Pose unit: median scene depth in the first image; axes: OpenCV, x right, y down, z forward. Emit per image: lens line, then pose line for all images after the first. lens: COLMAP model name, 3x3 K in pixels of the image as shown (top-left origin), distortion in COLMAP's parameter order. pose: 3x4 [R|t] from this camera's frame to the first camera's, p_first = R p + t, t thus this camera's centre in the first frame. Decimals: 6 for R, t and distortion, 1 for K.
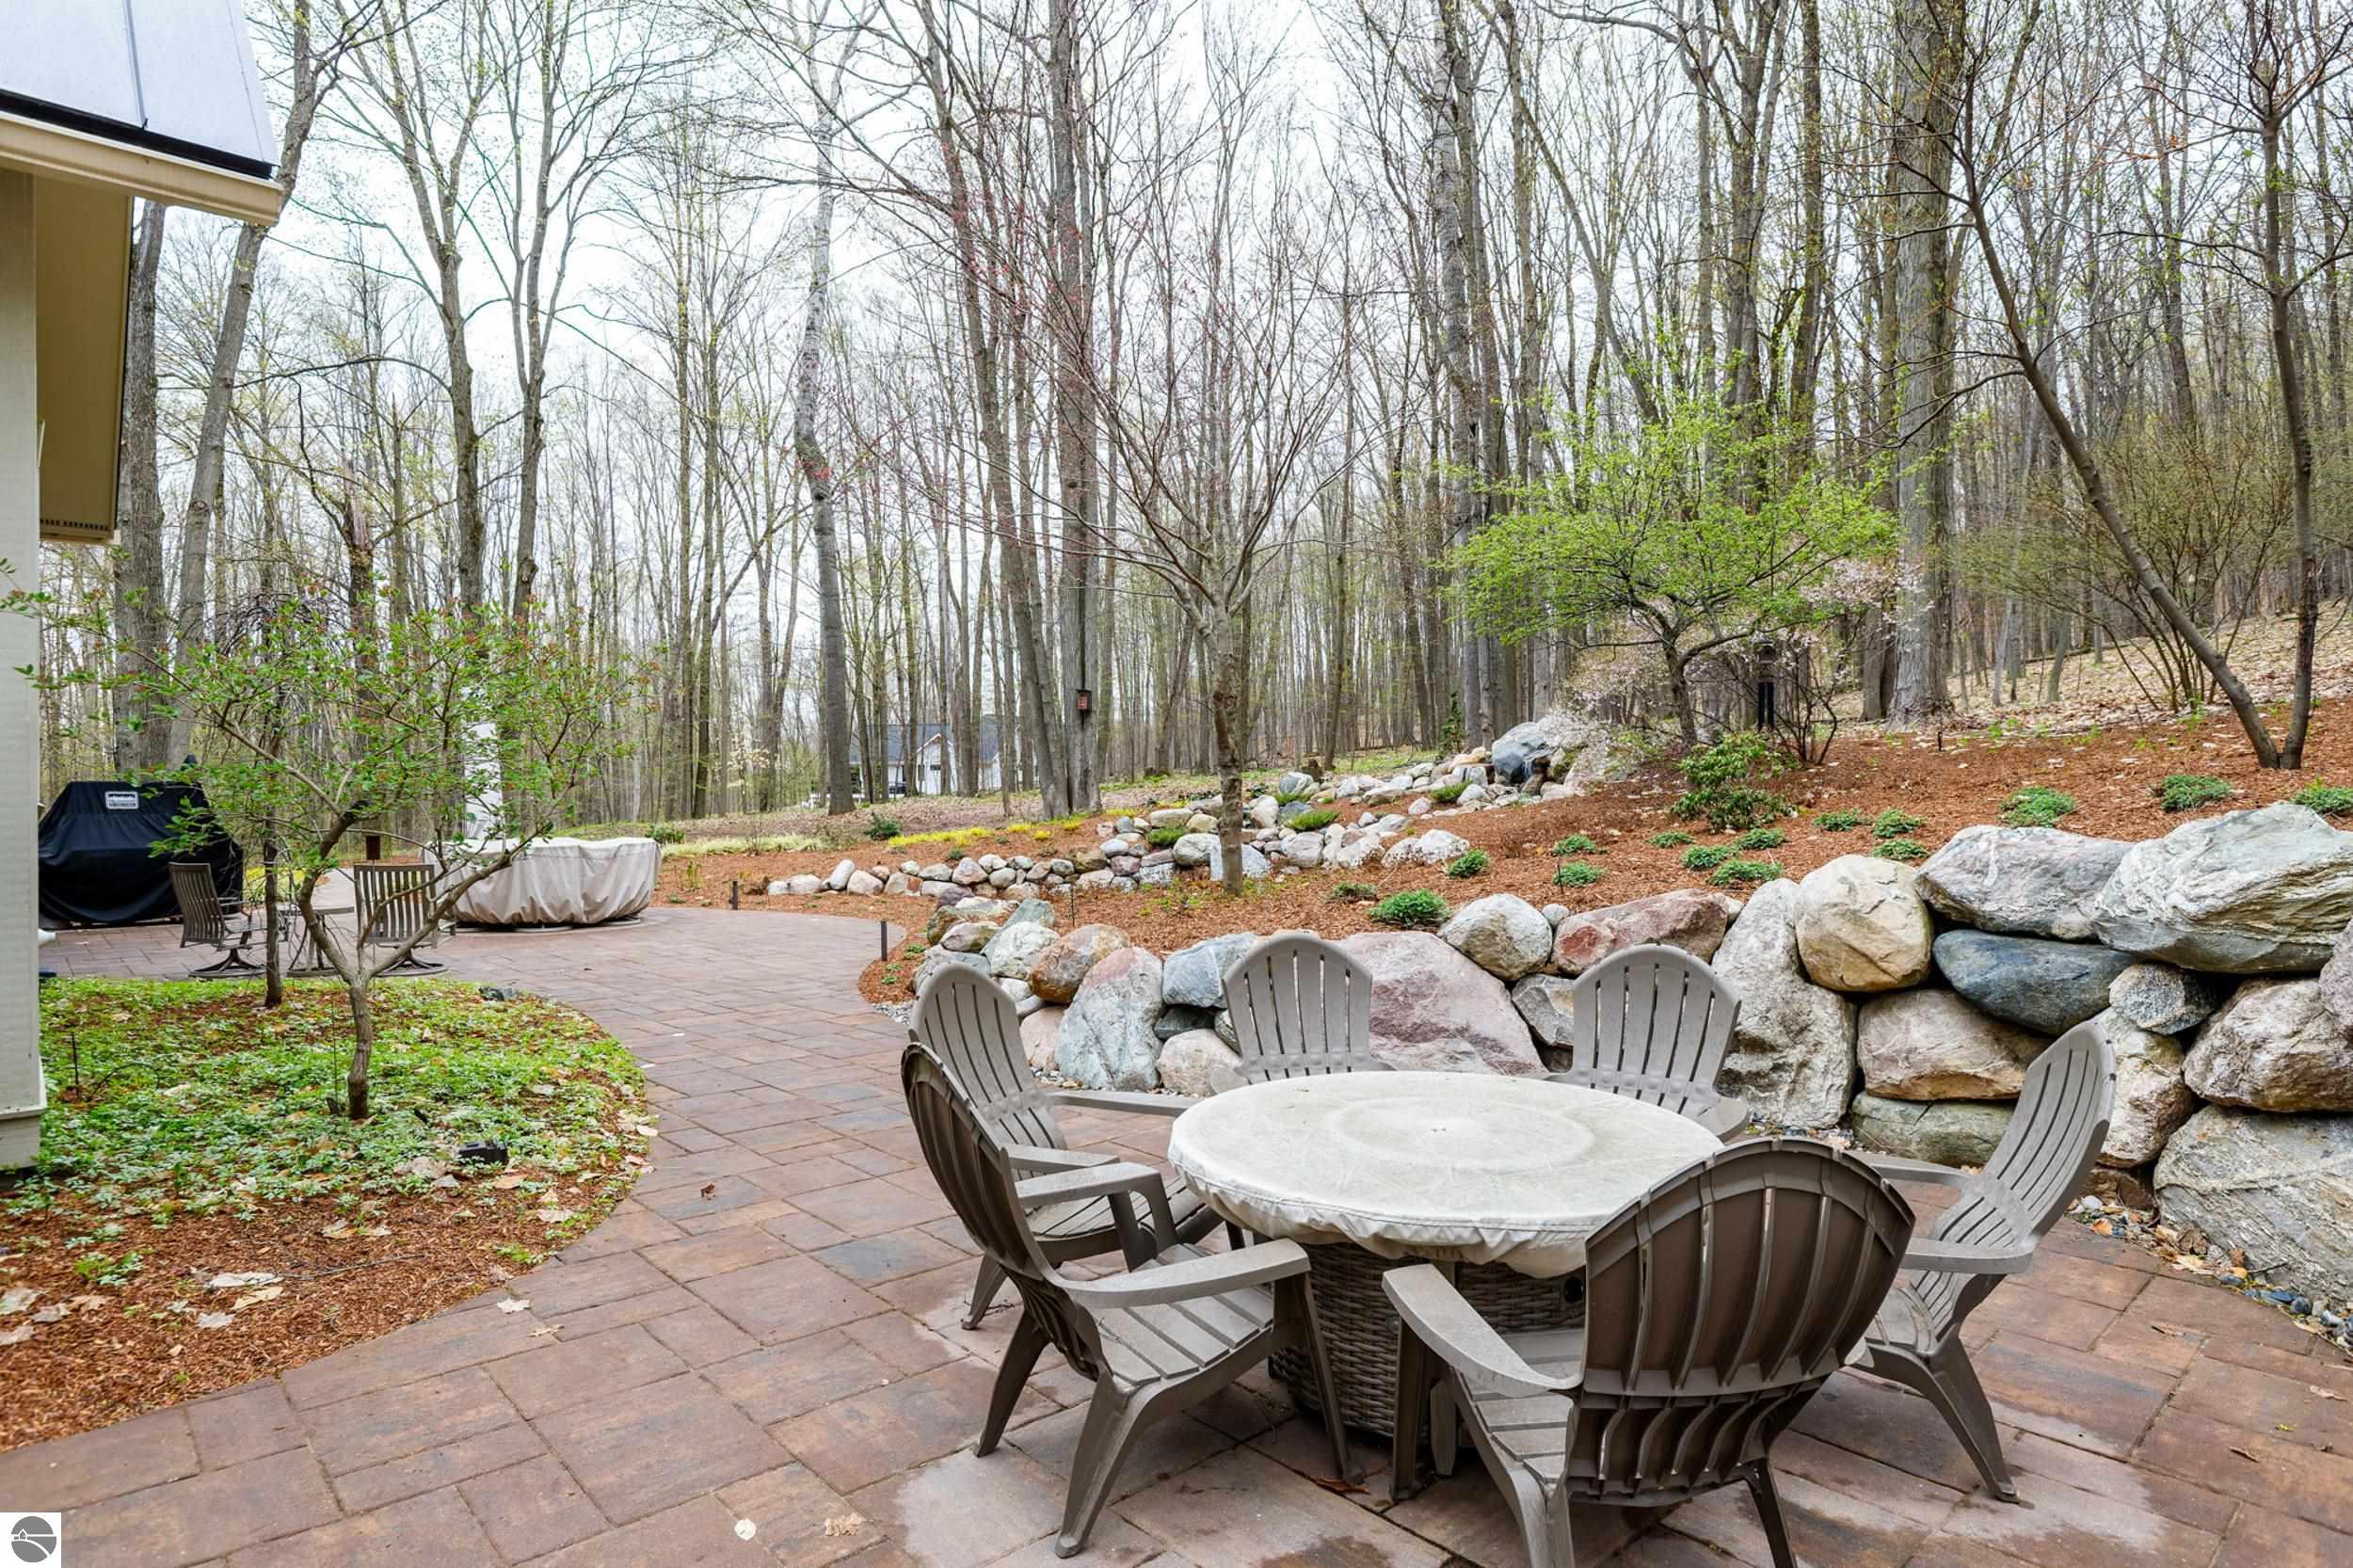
lens RADIAL K [[1344.8, 0, 1175.7], [0, 1344.8, 786.2], [0, 0, 1]] dist [-0.002045, -0.000190]
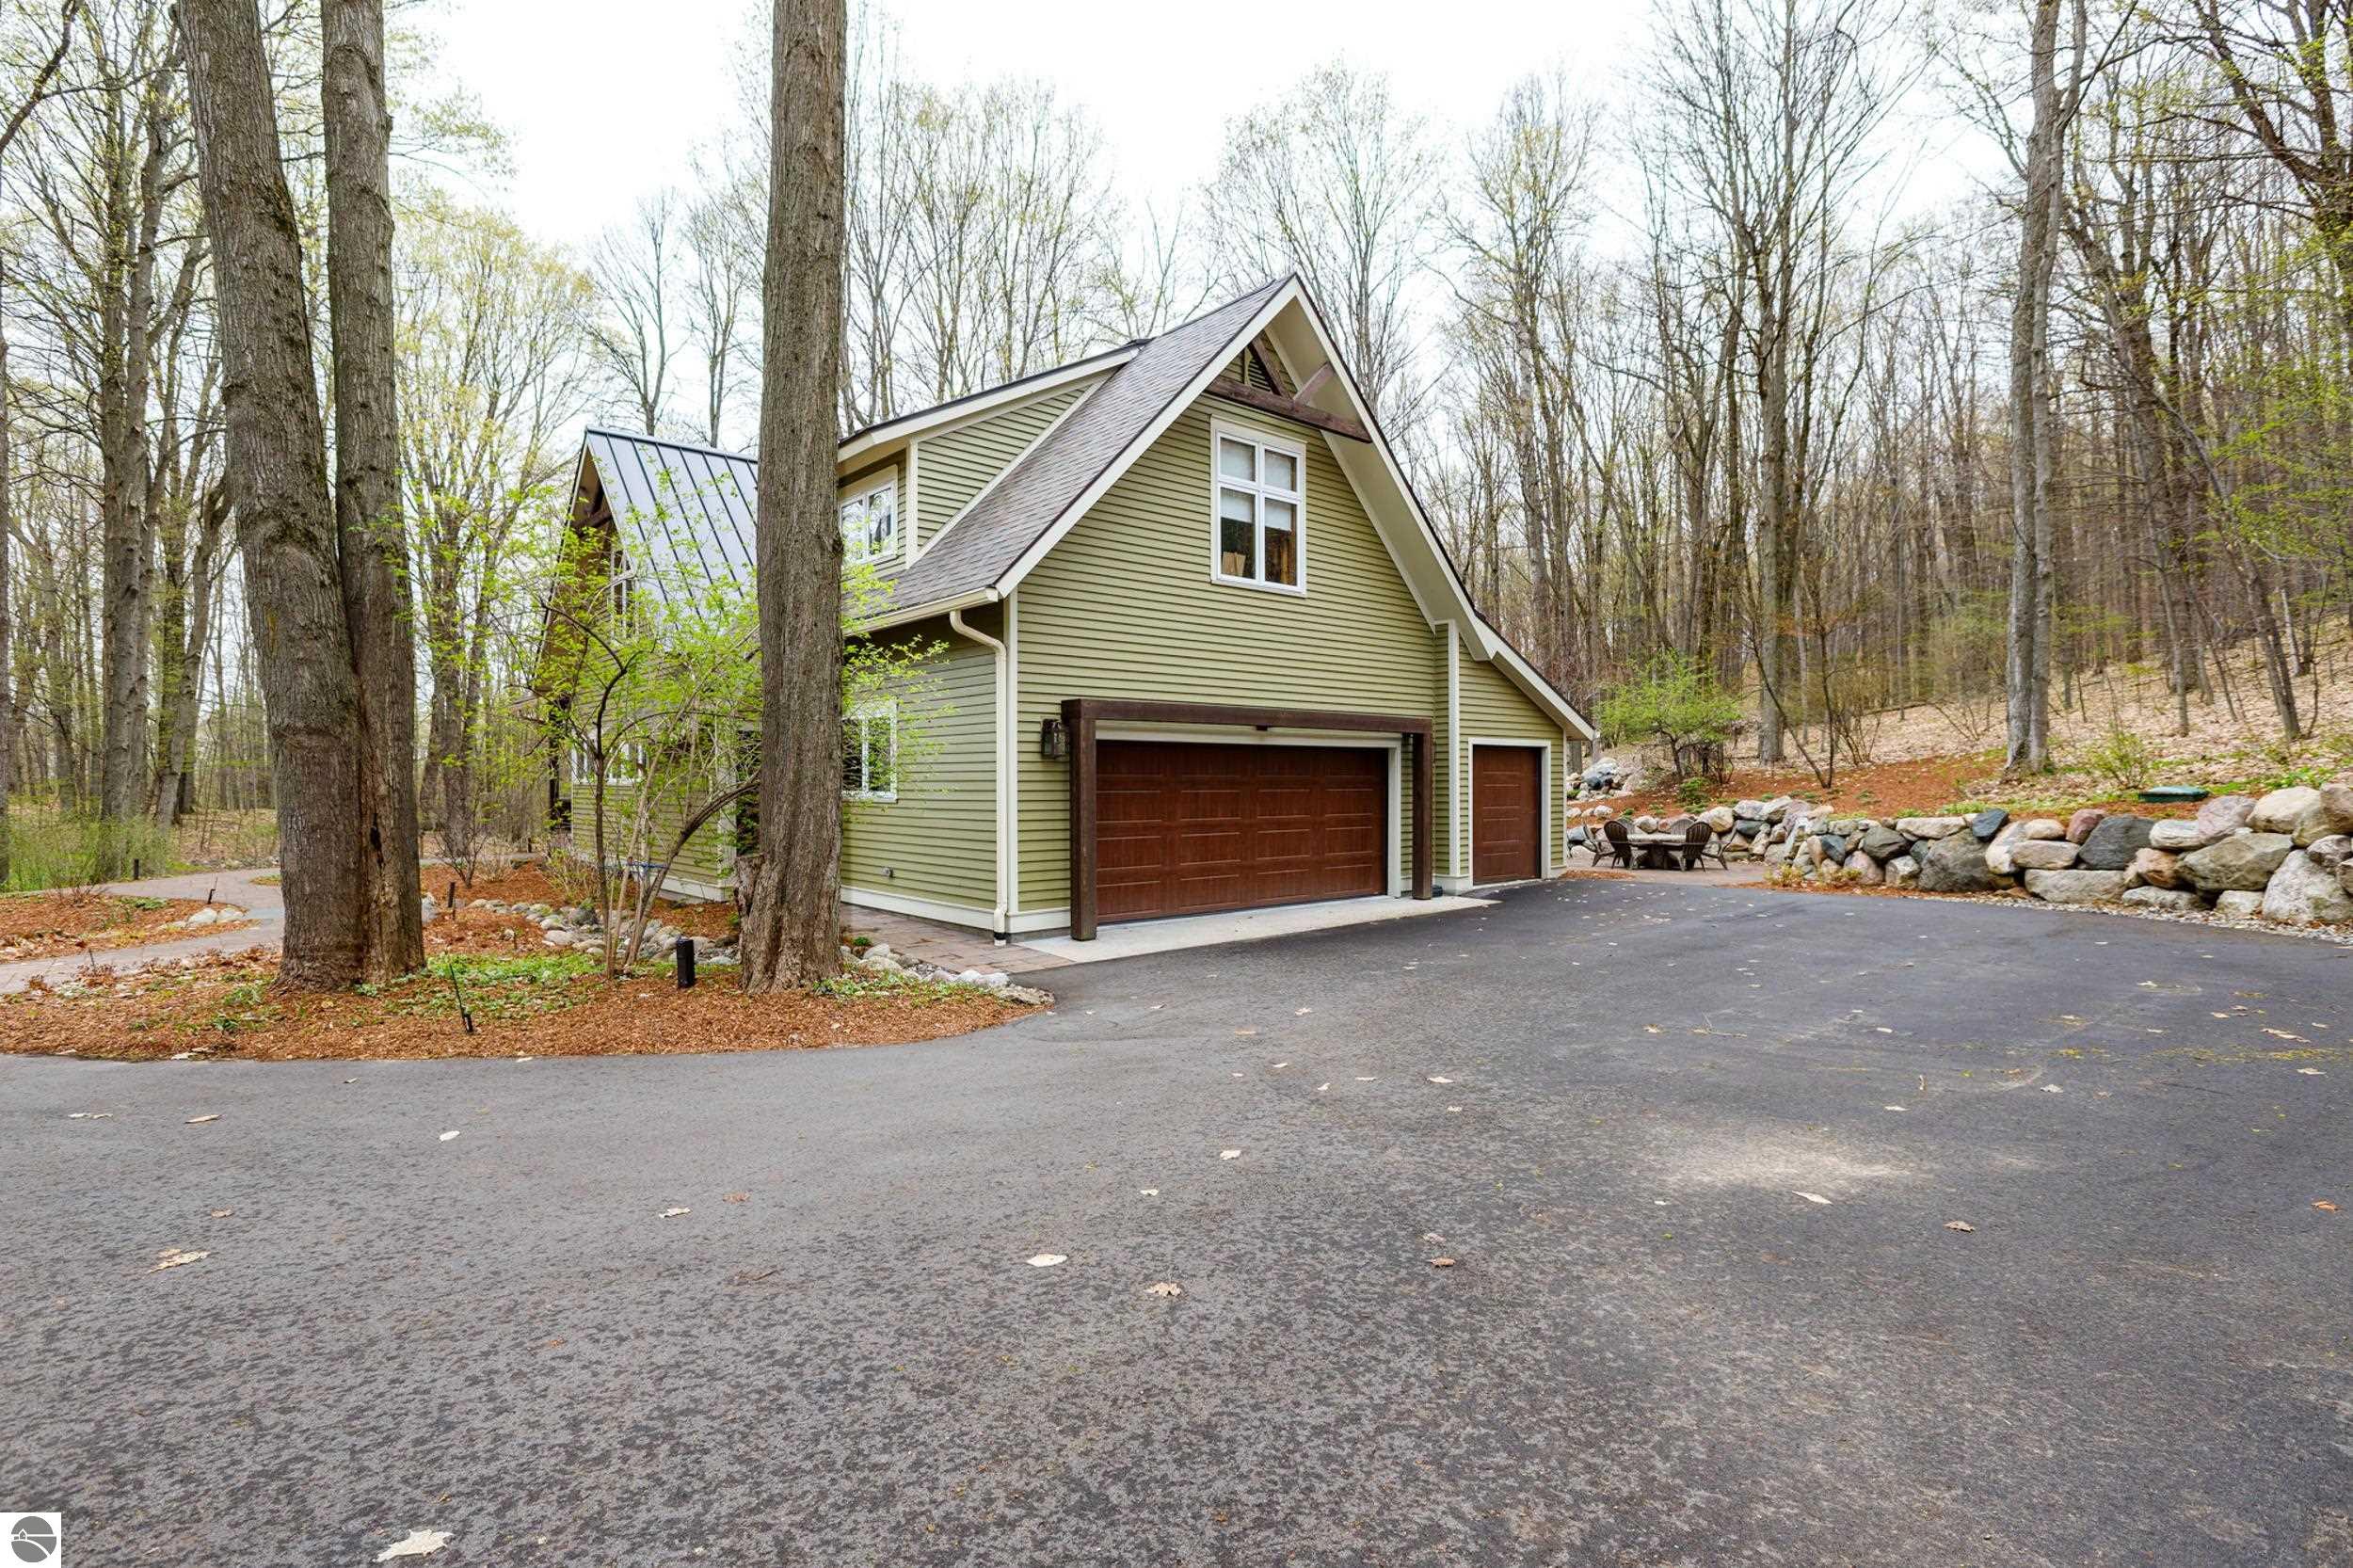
lens RADIAL K [[1123.2, 0, 1169.1], [0, 1123.2, 785.4], [0, 0, 1]] dist [-0.005045, -0.000093]
pose [[0.999076, 0.000002, -0.042973, -1.472330], [-0.000089, 0.999998, -0.002041, -0.020975], [0.042973, 0.002043, 0.999074, -3.510671]]
